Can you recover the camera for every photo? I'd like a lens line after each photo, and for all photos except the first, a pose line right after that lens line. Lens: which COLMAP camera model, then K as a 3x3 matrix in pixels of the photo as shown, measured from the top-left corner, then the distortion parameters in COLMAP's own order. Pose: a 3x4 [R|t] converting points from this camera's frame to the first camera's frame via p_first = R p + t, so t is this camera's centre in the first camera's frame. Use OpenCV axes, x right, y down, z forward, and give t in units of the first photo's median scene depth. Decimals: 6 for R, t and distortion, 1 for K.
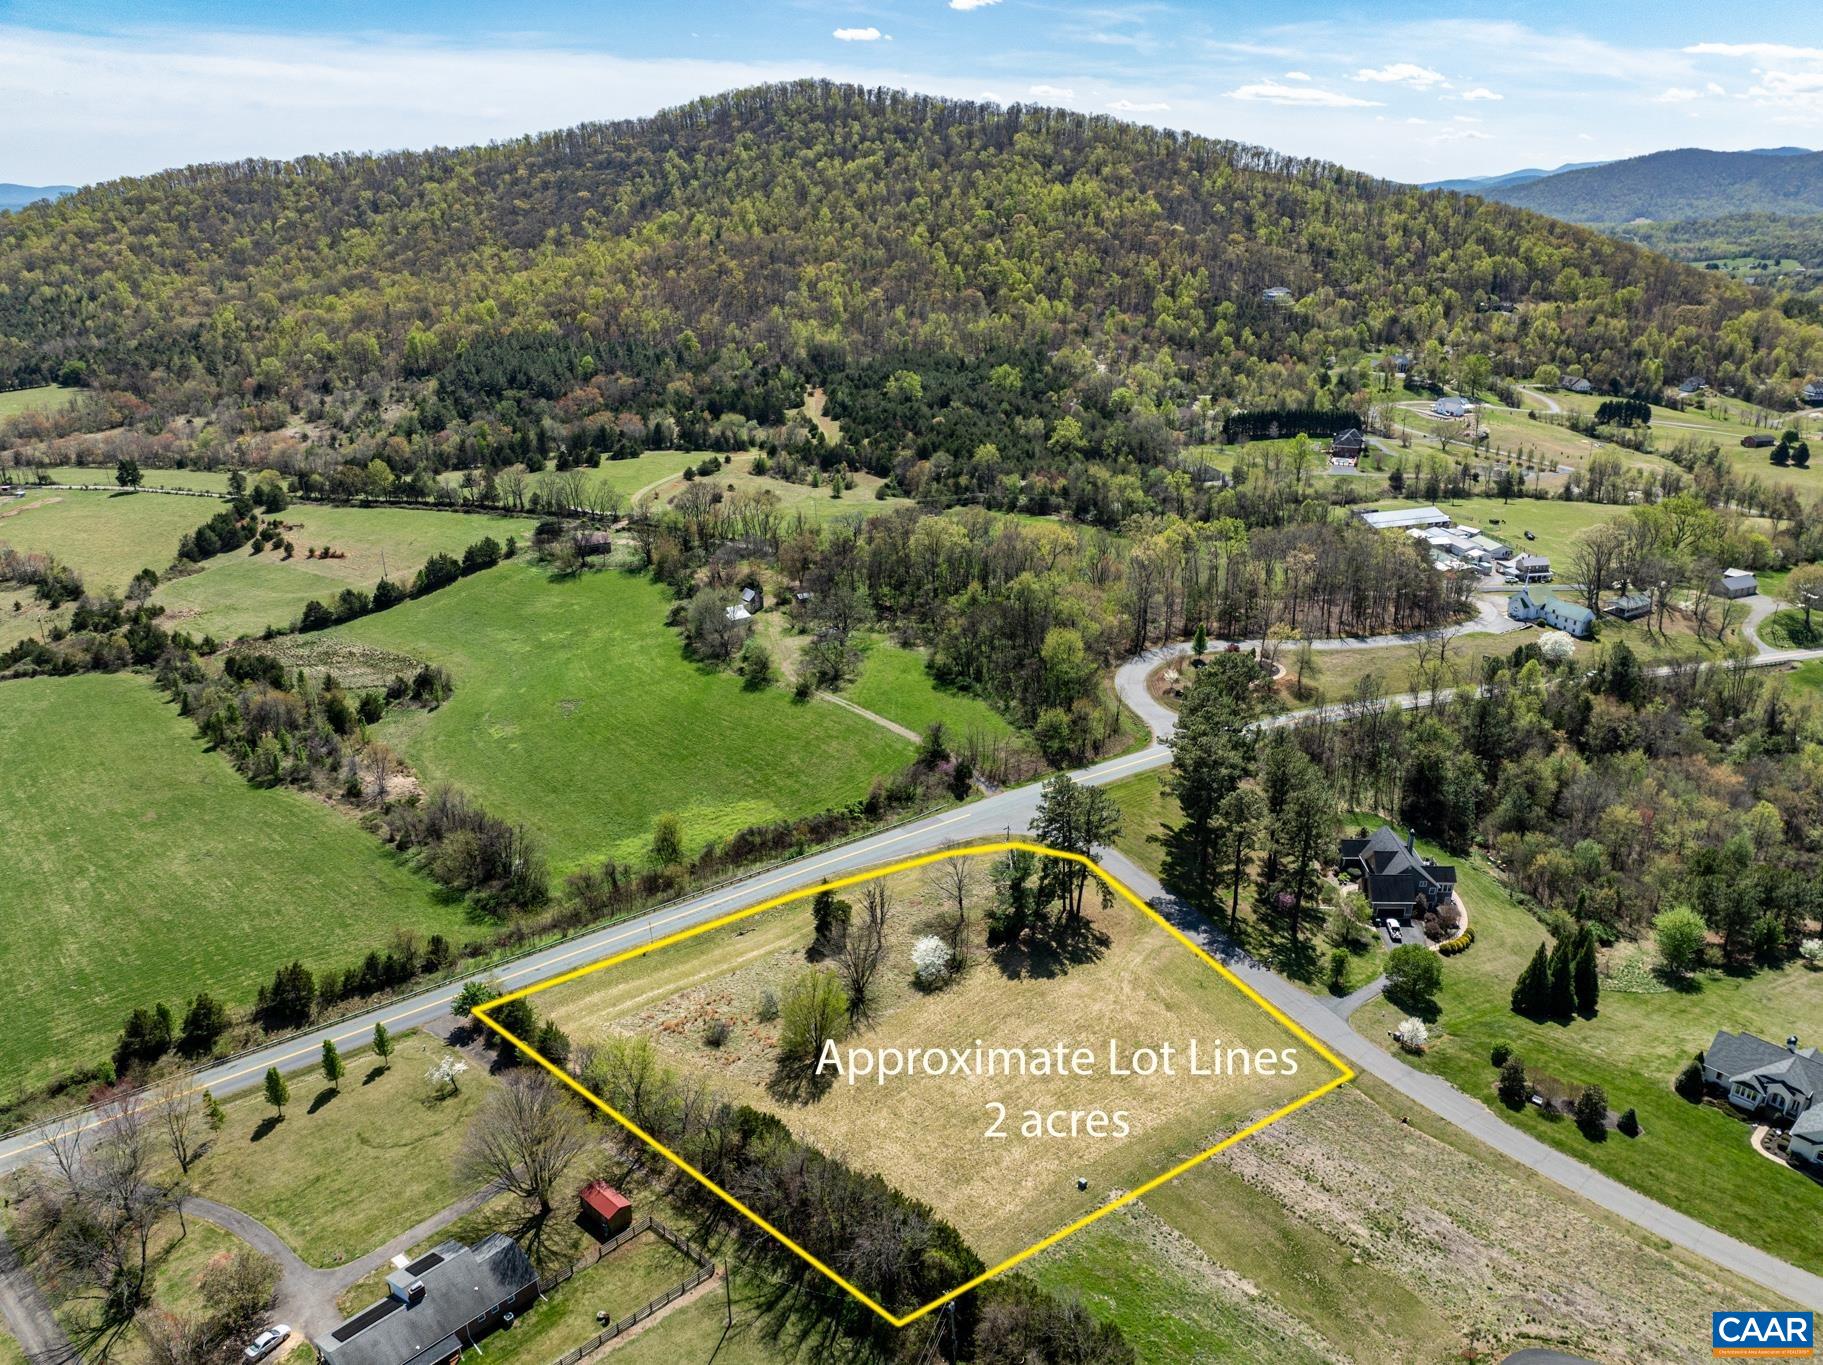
lens RADIAL K [[1282.5, 0, 911.5], [0, 1282.5, 682.5], [0, 0, 1]] dist [-0.065703, 0.036389]
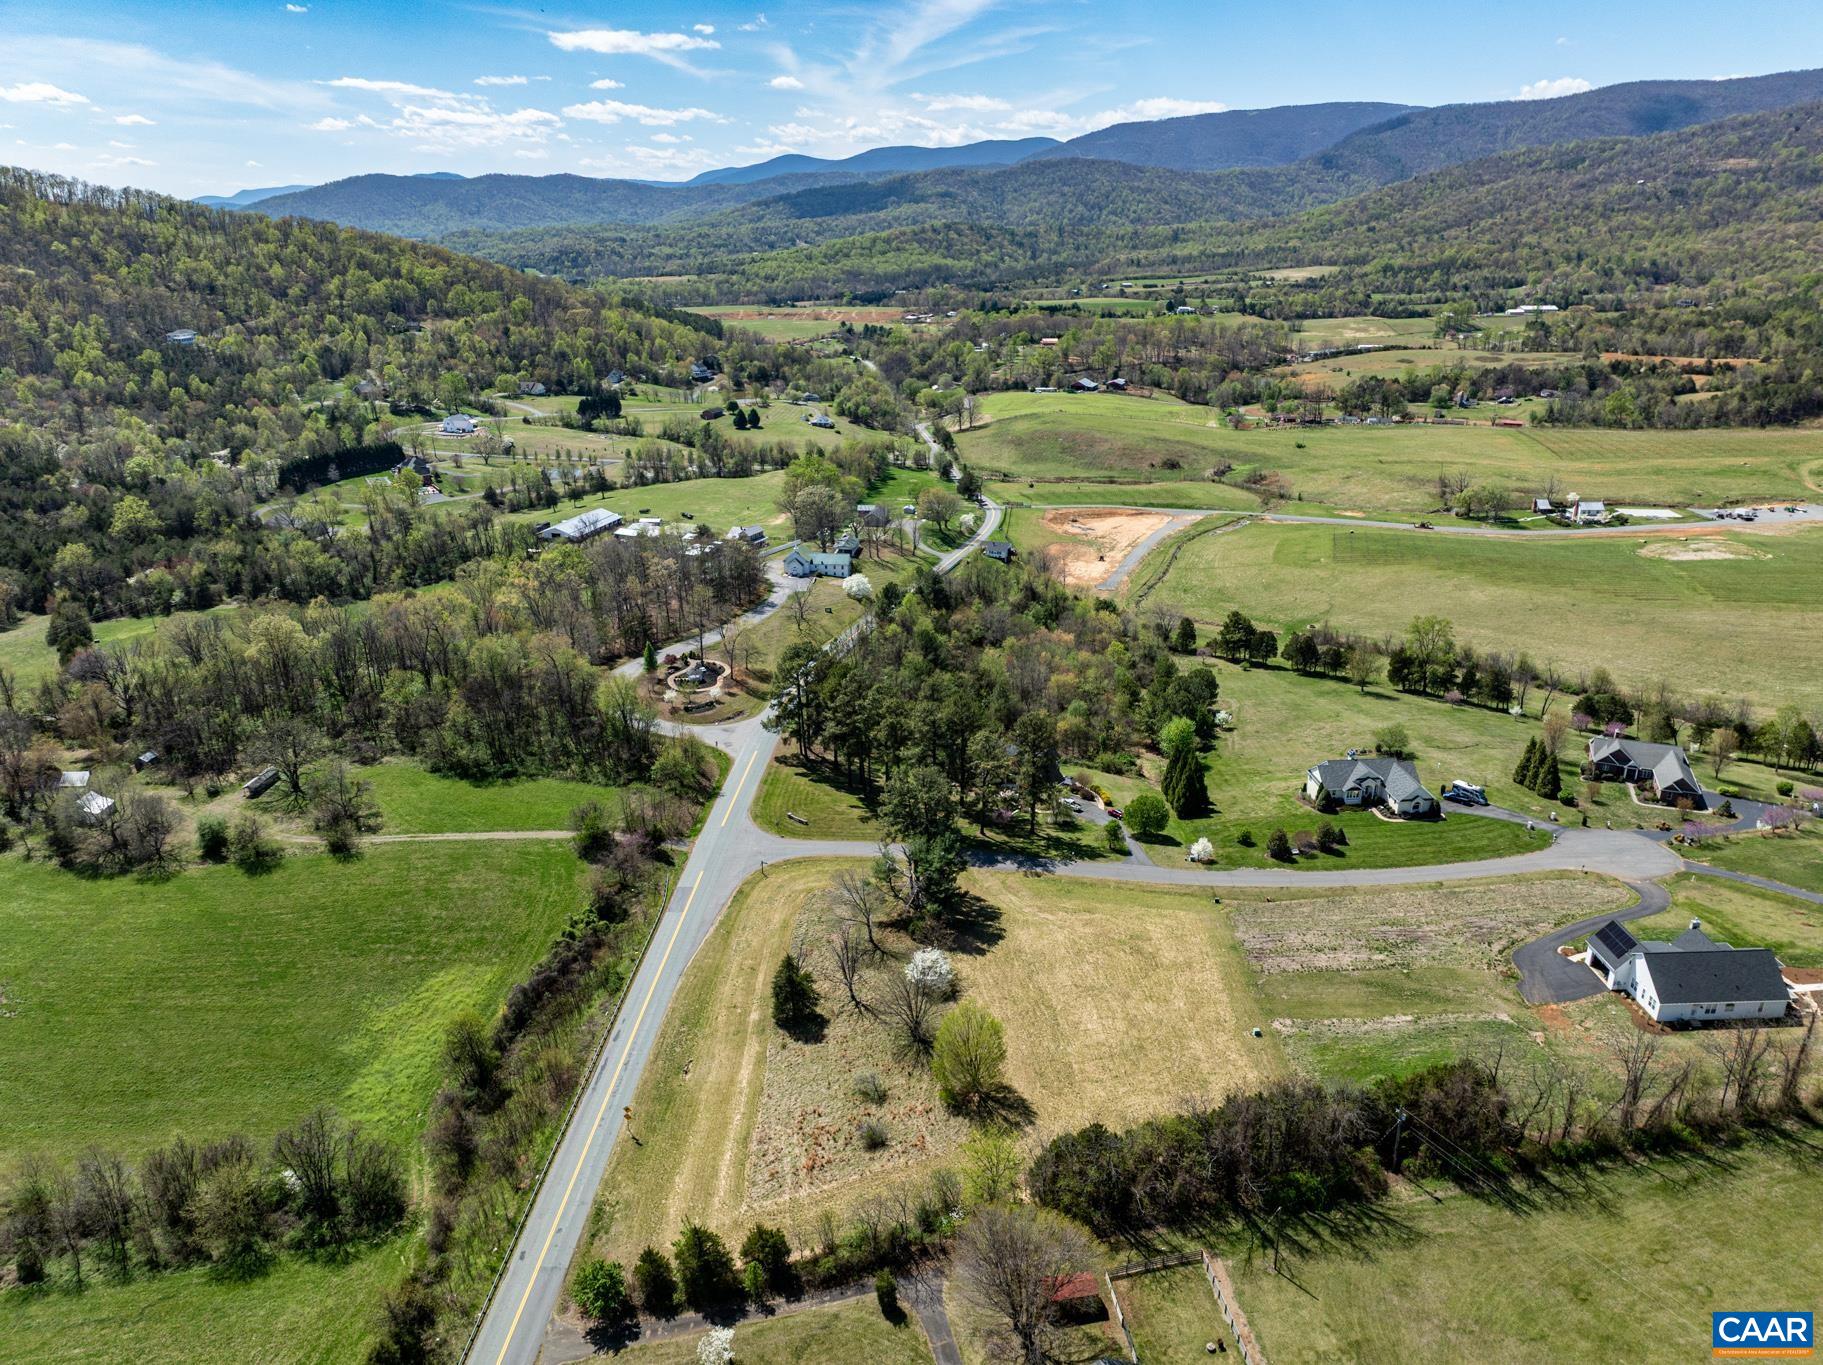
lens RADIAL K [[1282.5, 0, 911.5], [0, 1282.5, 682.5], [0, 0, 1]] dist [-0.065703, 0.036389]
pose [[0.614022, -0.278879, 0.738379, -0.462595], [0.292561, 0.949277, 0.115246, -0.082675], [-0.733066, 0.145257, 0.664466, 0.210309]]
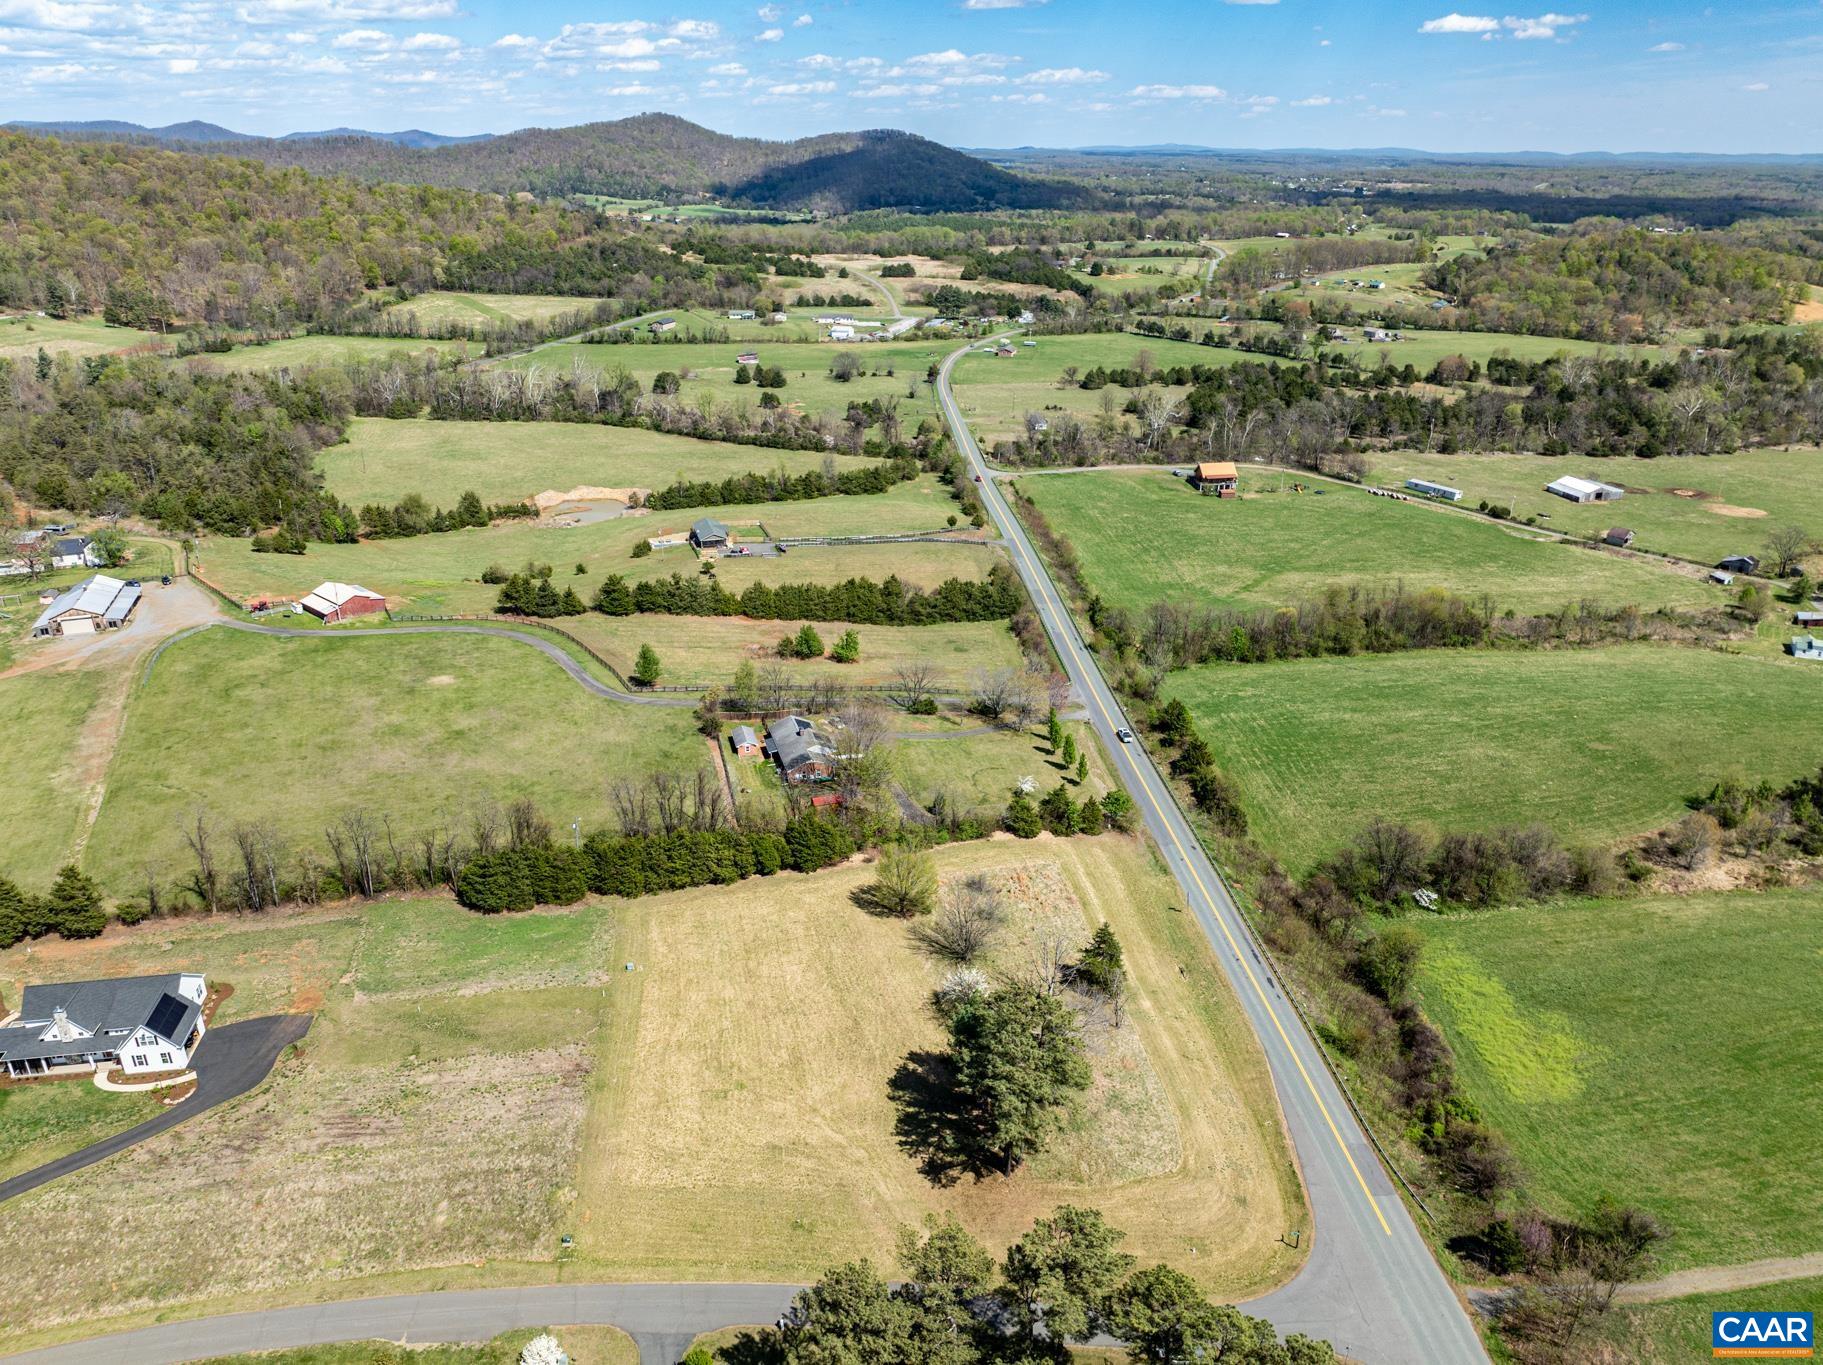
lens RADIAL K [[1273.0, 0, 911.5], [0, 1273.0, 682.5], [0, 0, 1]] dist [-0.031604, 0.000666]
pose [[-0.503187, 0.344750, -0.792433, 0.462980], [-0.309215, 0.784442, 0.537622, -0.296813], [0.806963, 0.515556, -0.288119, 0.763973]]
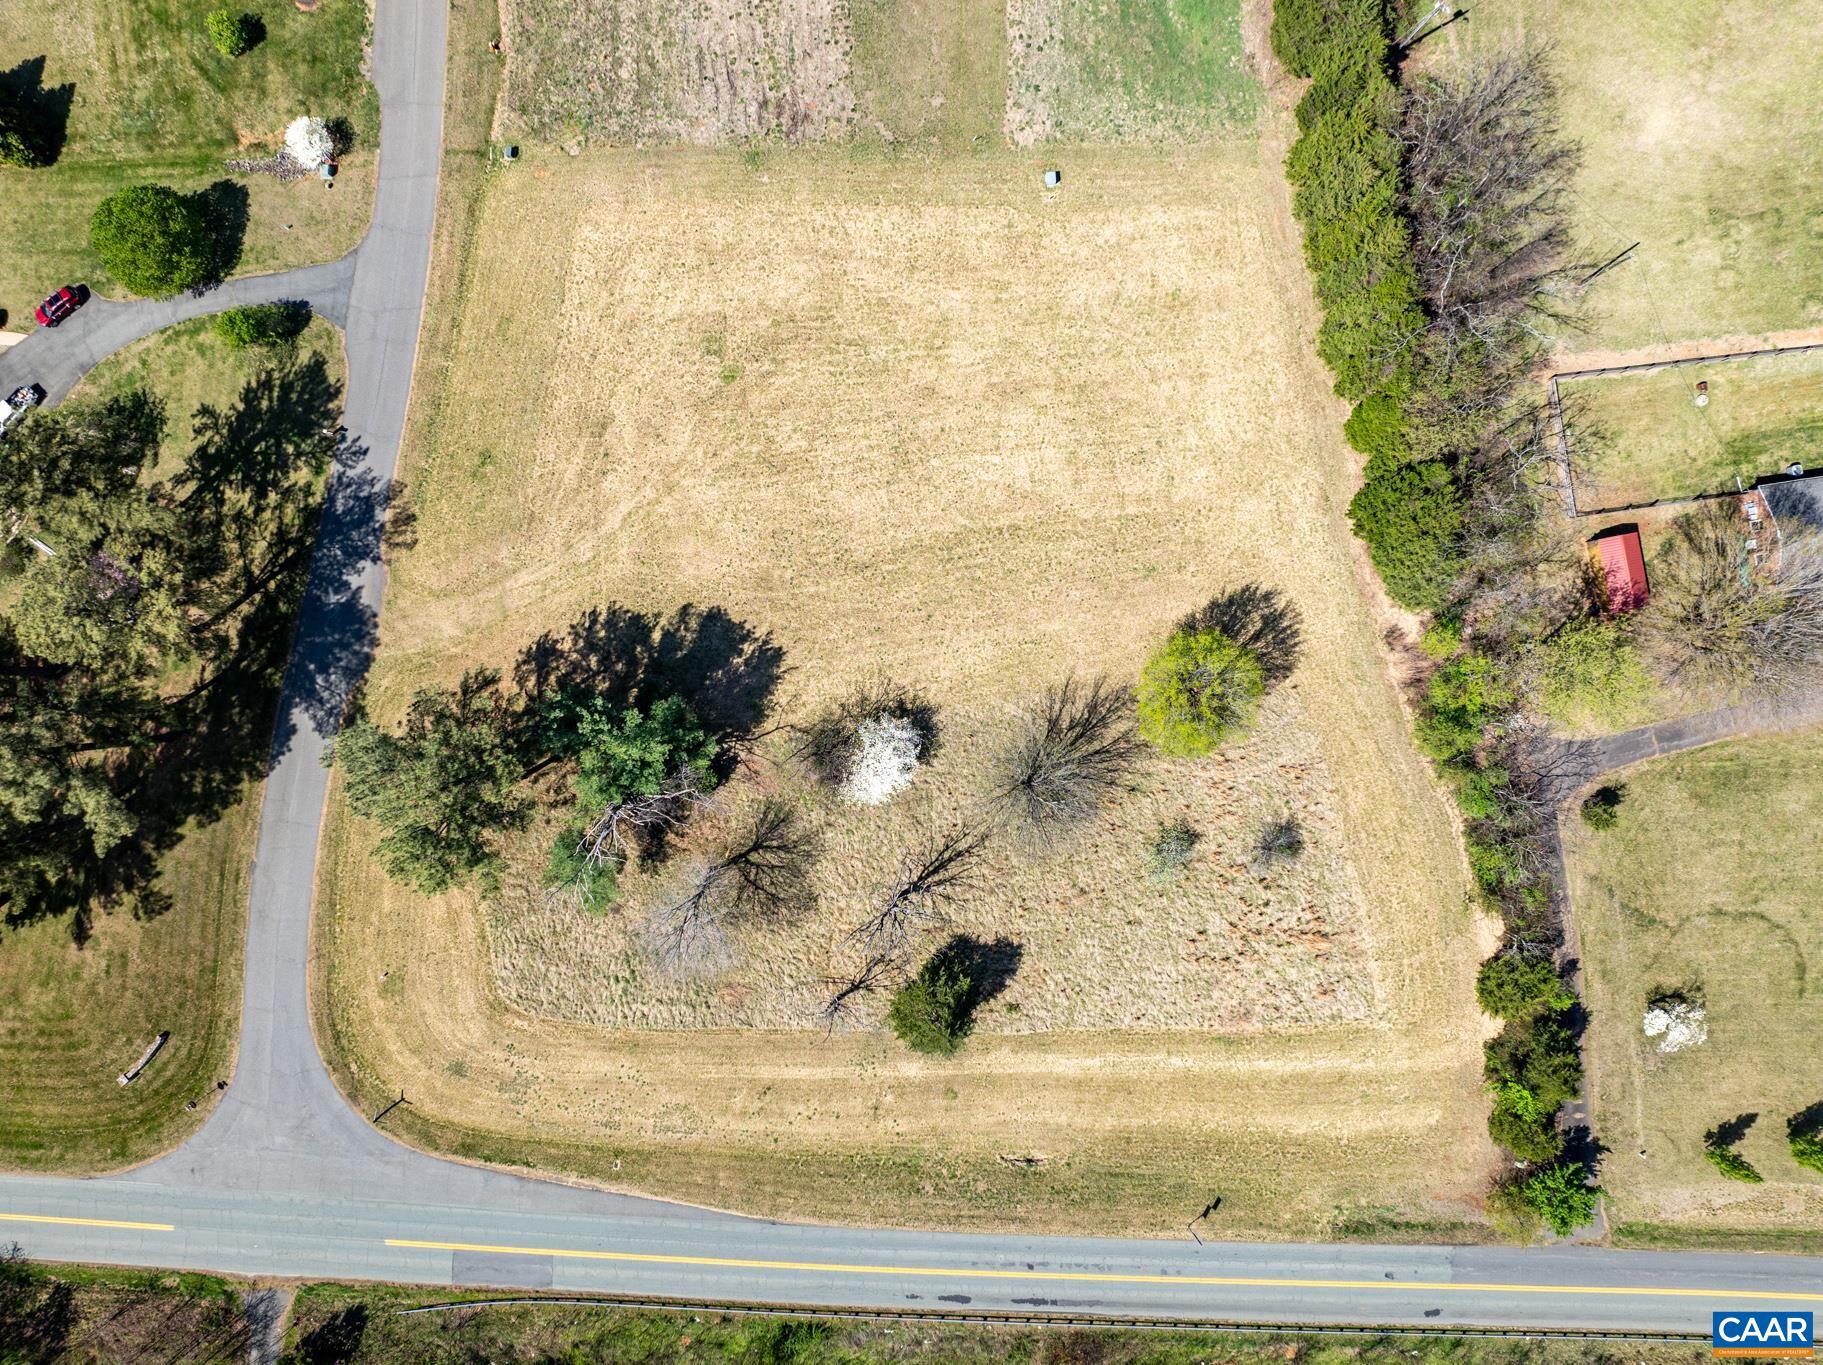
lens RADIAL K [[1273.0, 0, 911.5], [0, 1273.0, 682.5], [0, 0, 1]] dist [-0.031604, 0.000666]
pose [[-0.795138, -0.606414, -0.004241, 0.018184], [0.222351, -0.298043, 0.928294, -0.177169], [-0.564195, 0.737179, 0.371822, 0.530363]]
